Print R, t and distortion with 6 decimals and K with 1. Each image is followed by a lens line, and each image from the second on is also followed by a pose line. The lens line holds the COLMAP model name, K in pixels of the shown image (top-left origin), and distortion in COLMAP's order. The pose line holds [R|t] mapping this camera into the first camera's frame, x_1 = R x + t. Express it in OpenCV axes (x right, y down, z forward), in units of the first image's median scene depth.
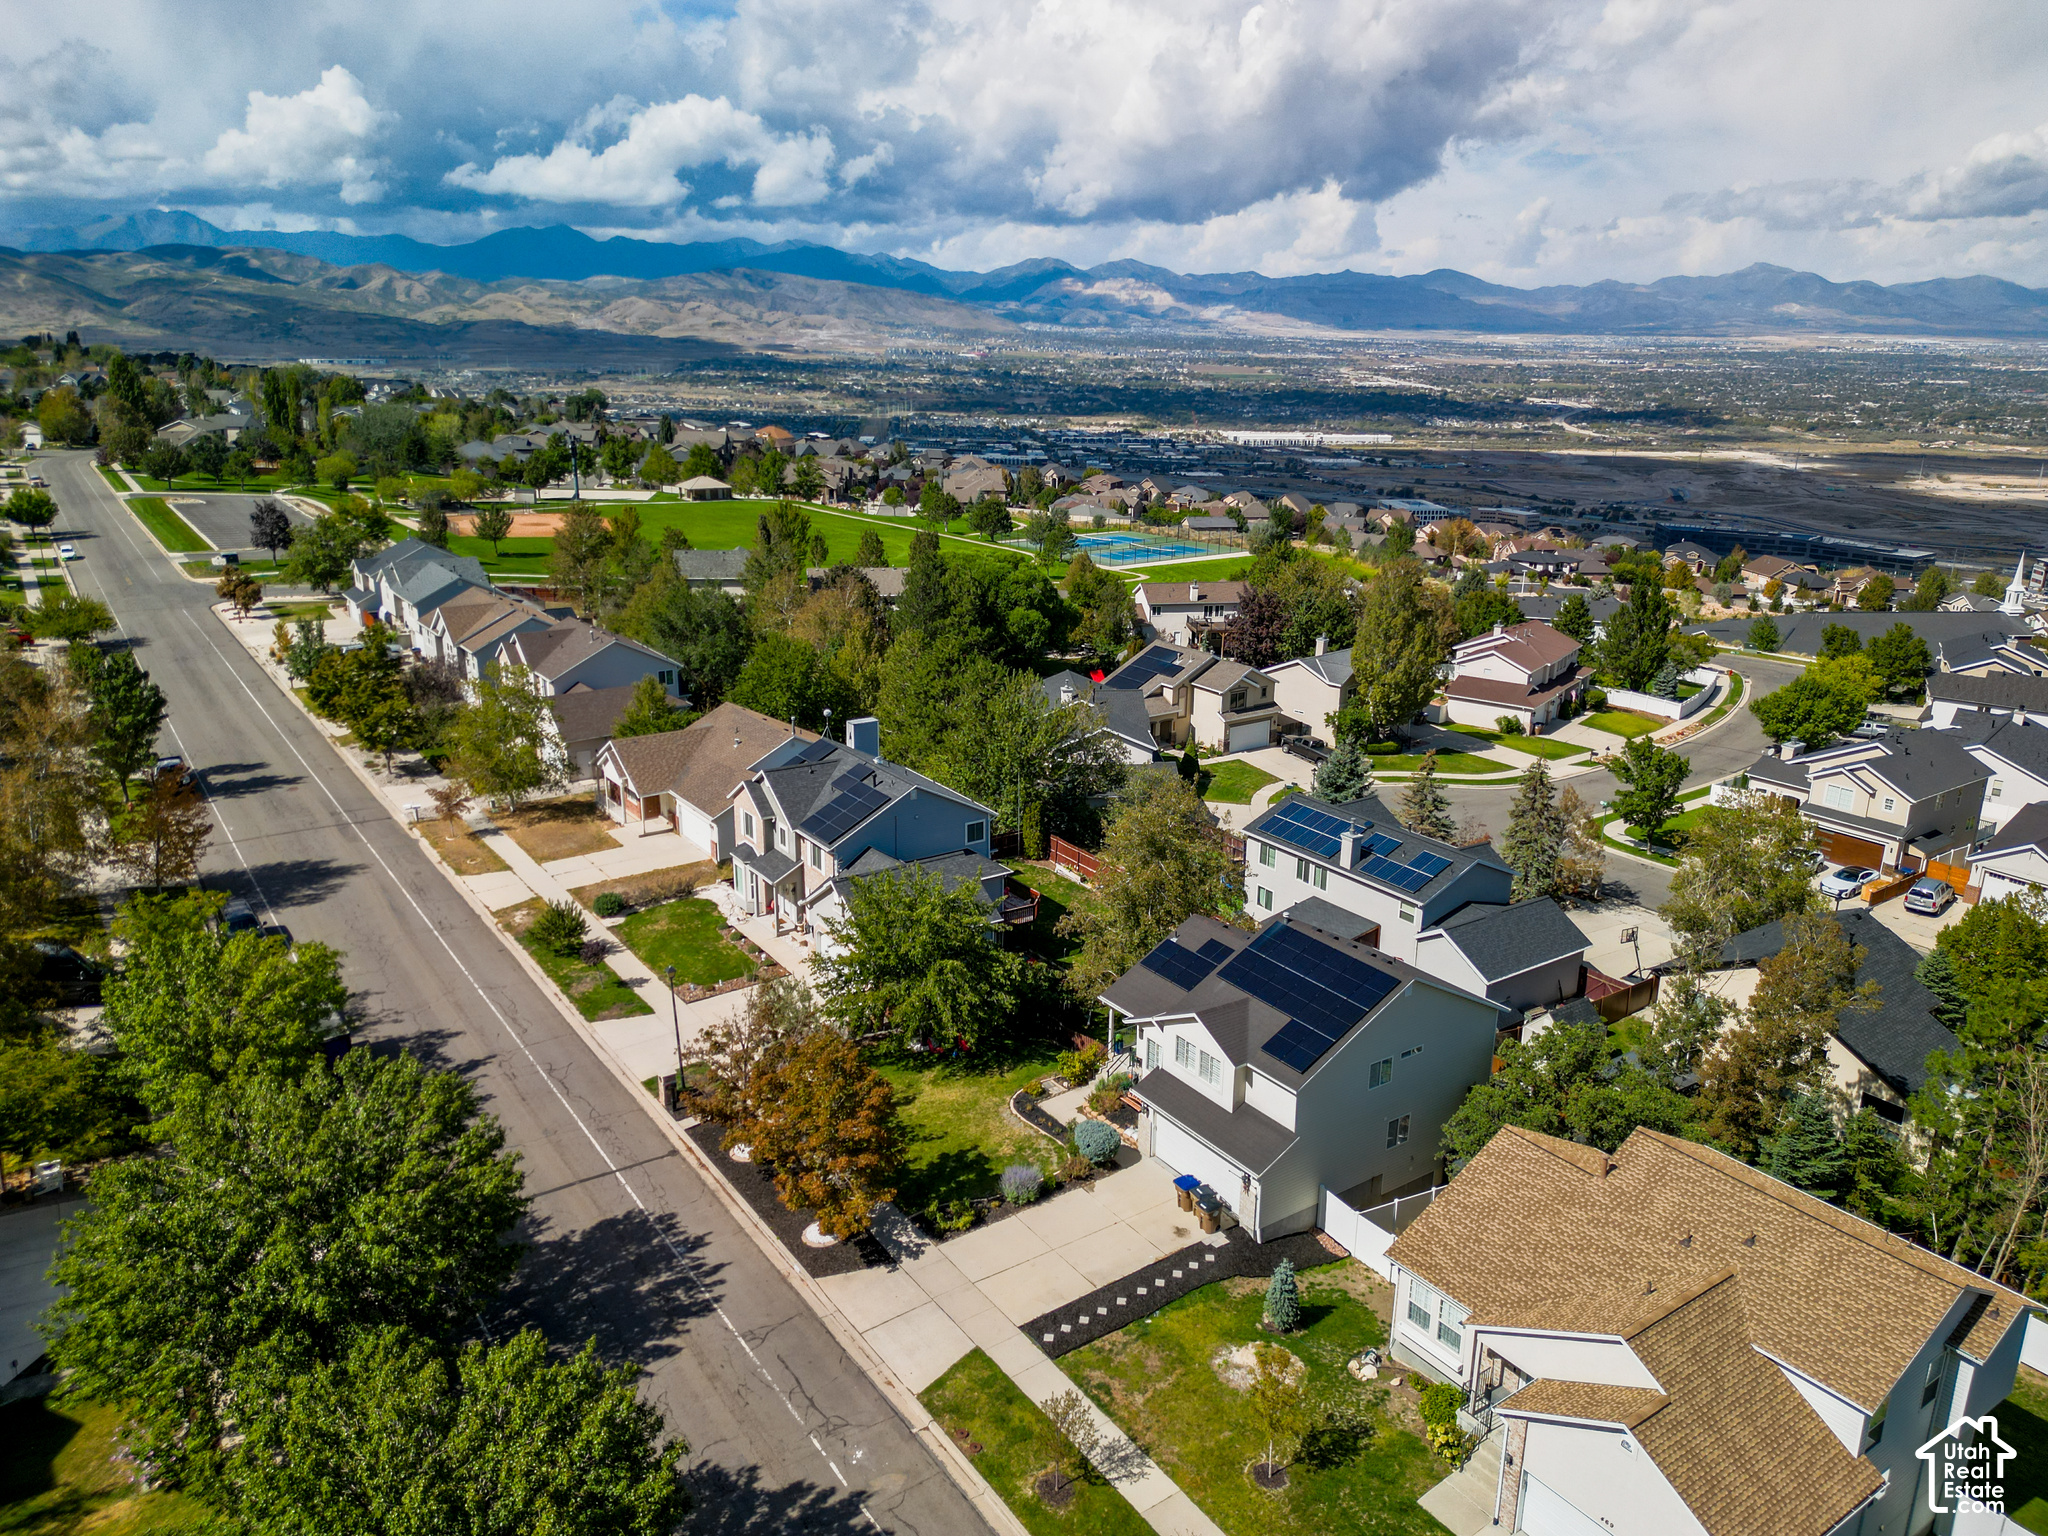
lens RADIAL K [[1426.0, 0, 1024.0], [0, 1426.0, 768.0], [0, 0, 1]] dist [0.084350, -0.083506]
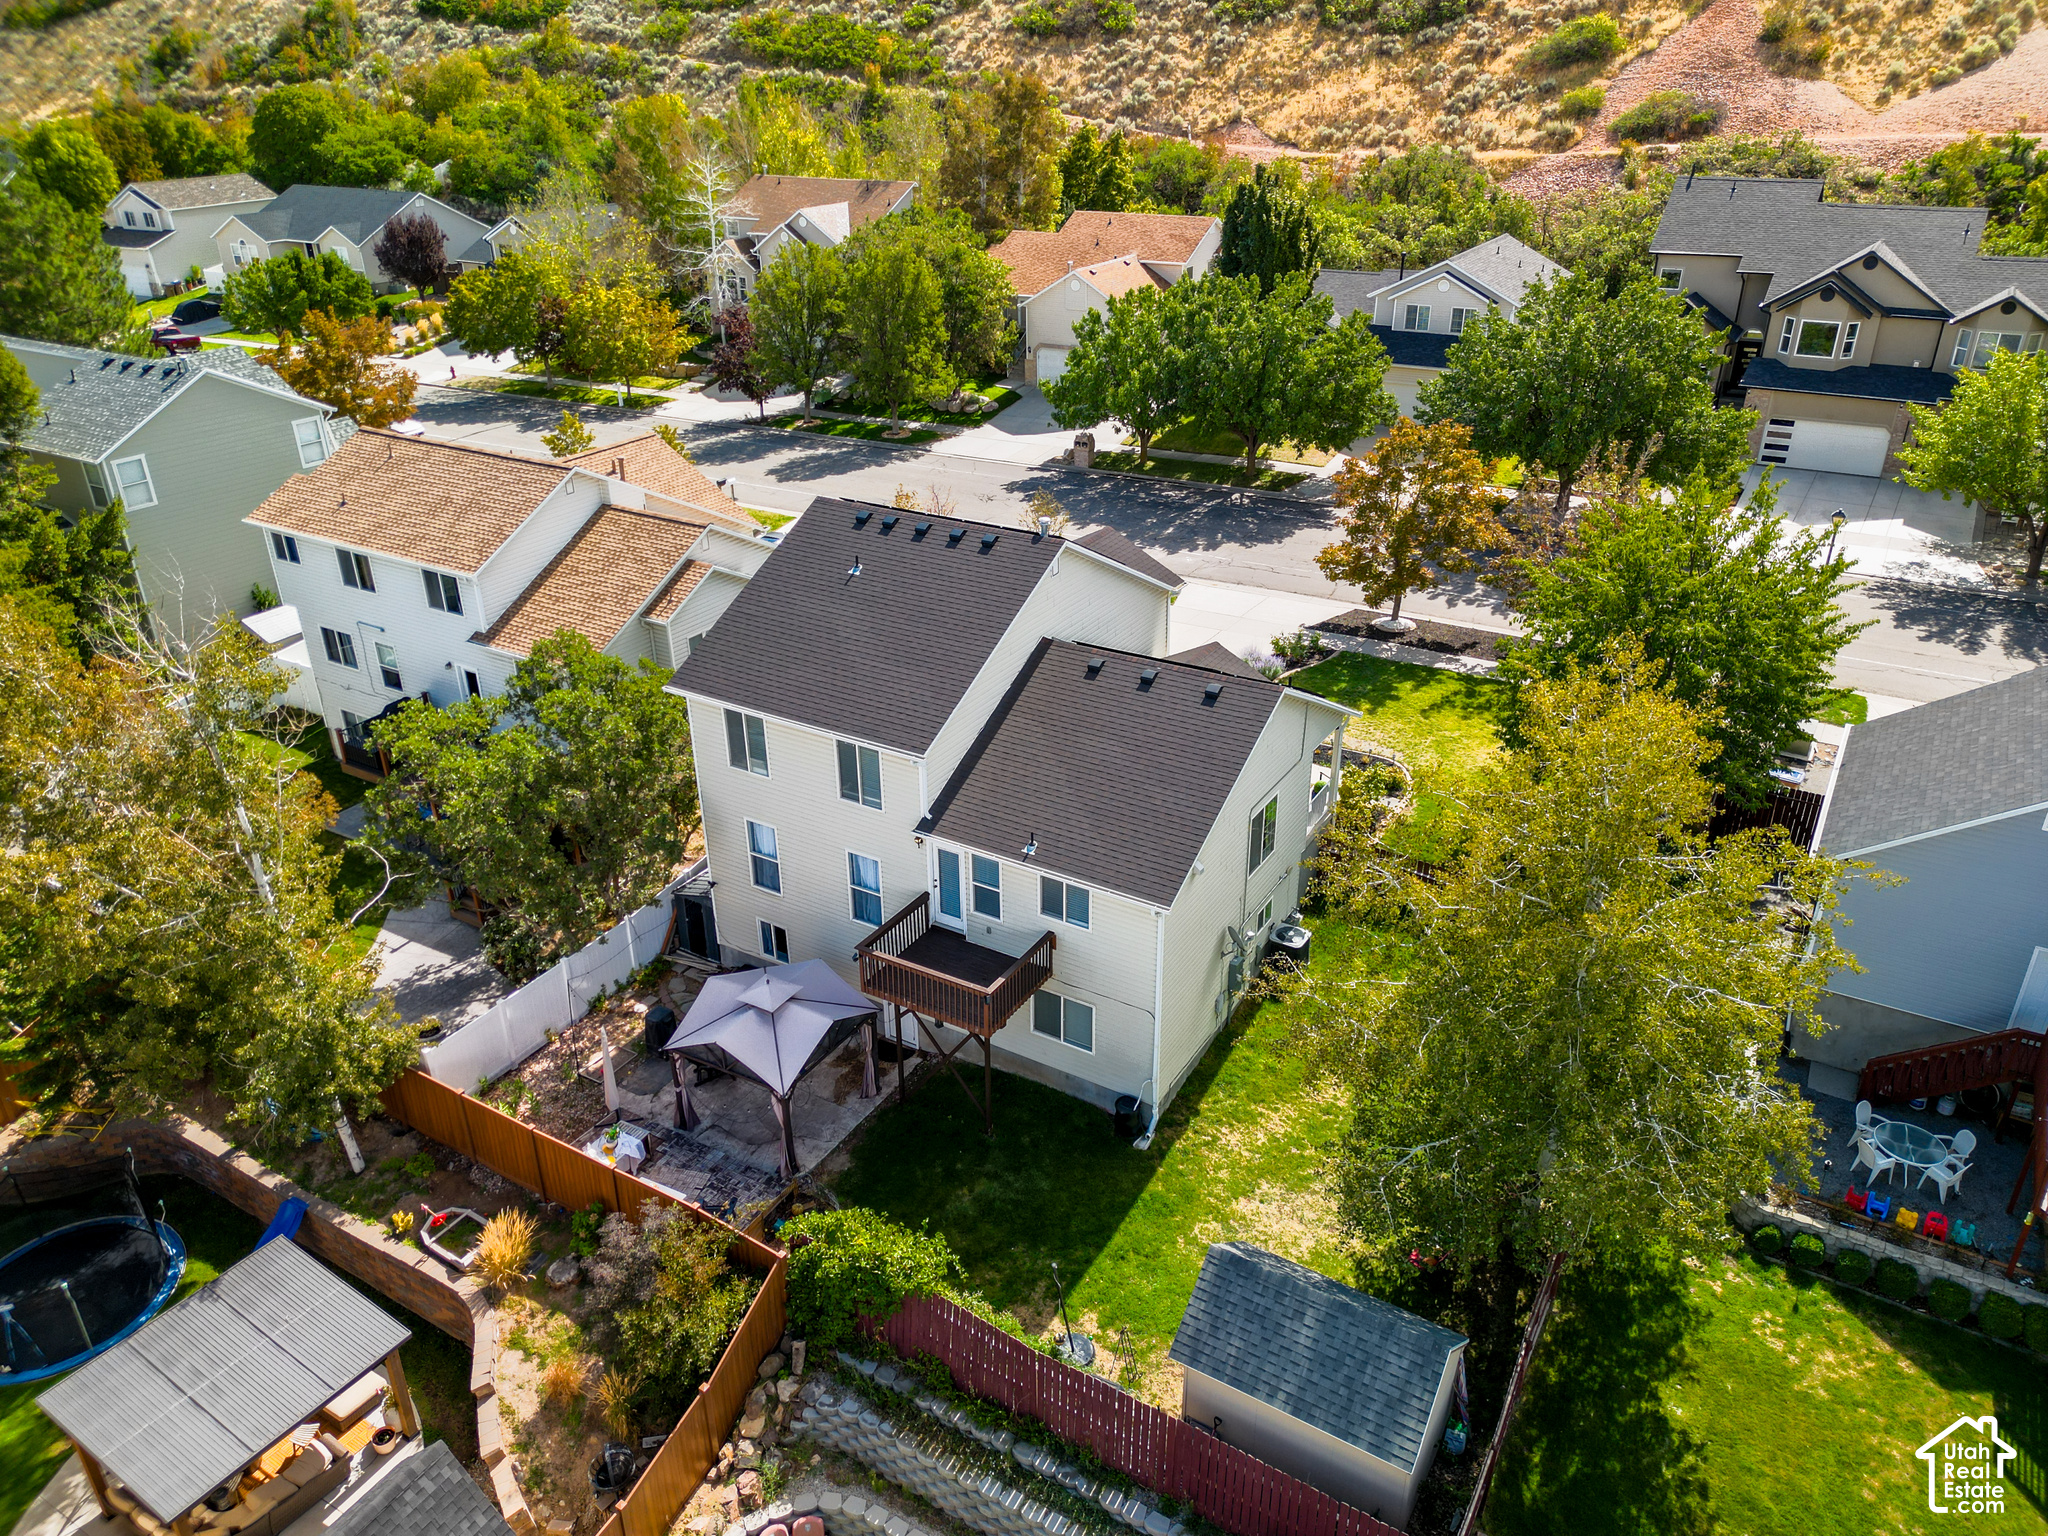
lens RADIAL K [[1426.0, 0, 1024.0], [0, 1426.0, 768.0], [0, 0, 1]] dist [0.084350, -0.083506]
pose [[-0.916212, 0.175436, -0.360247, 0.434009], [-0.117641, 0.741663, 0.660376, -0.207415], [0.383035, 0.647425, -0.658882, 1.513319]]
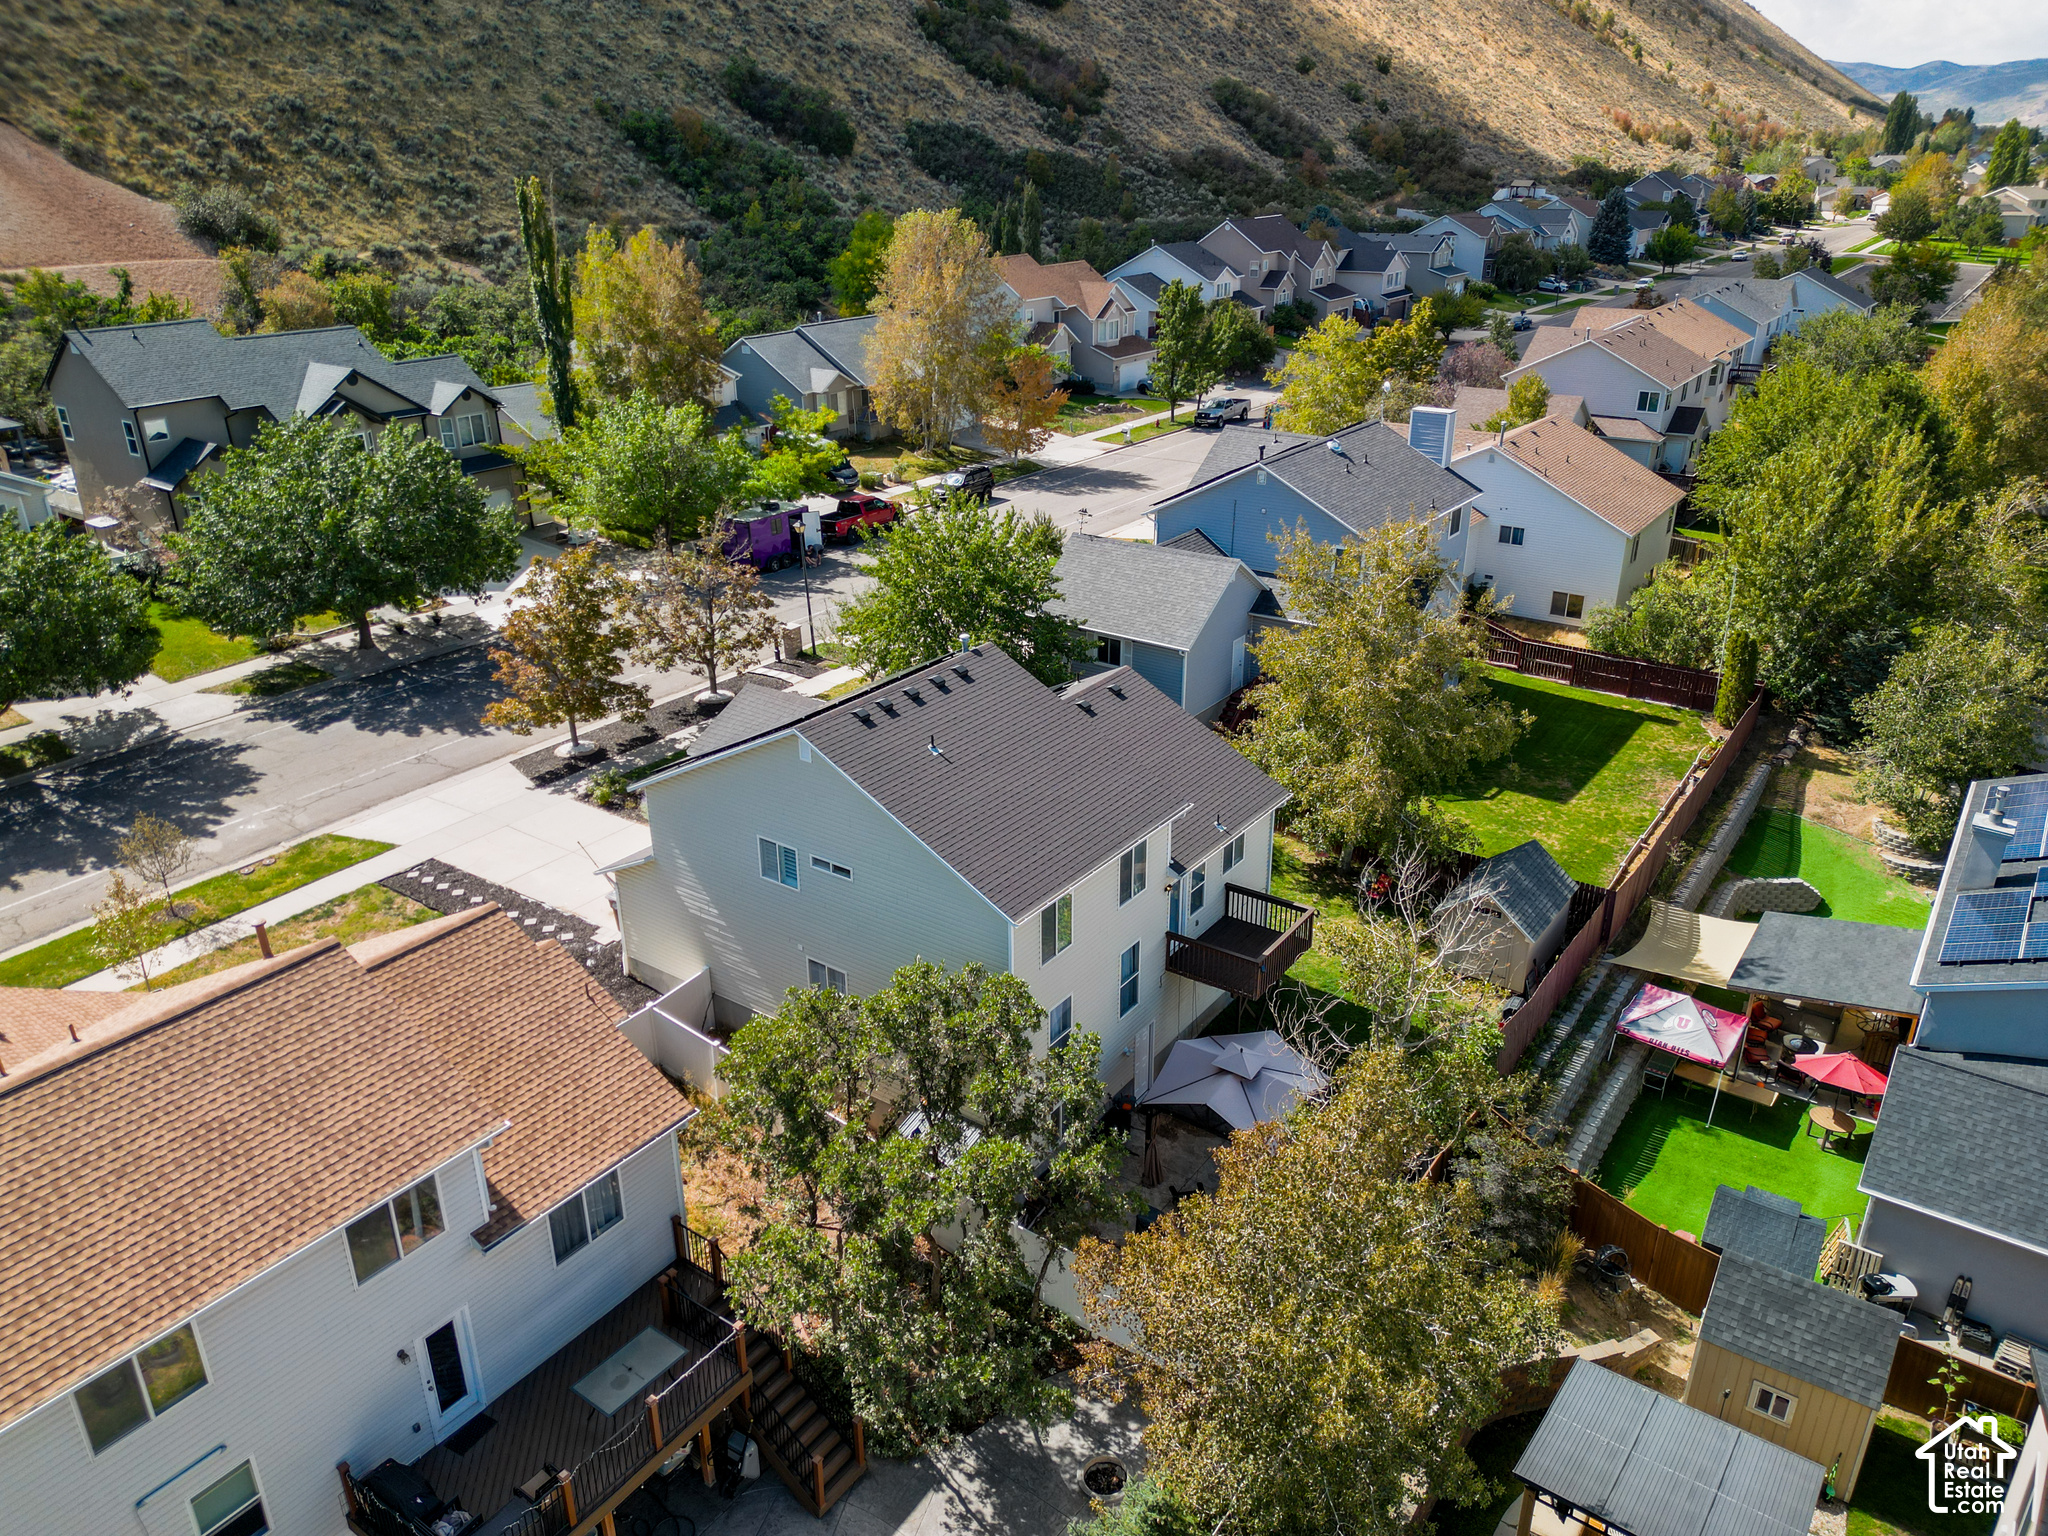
lens RADIAL K [[1426.0, 0, 1024.0], [0, 1426.0, 768.0], [0, 0, 1]] dist [0.084350, -0.083506]
pose [[0.328994, 0.363161, -0.871710, 0.789939], [-0.259905, 0.922268, 0.286132, -0.029955], [0.907862, 0.132426, 0.397807, 0.831648]]
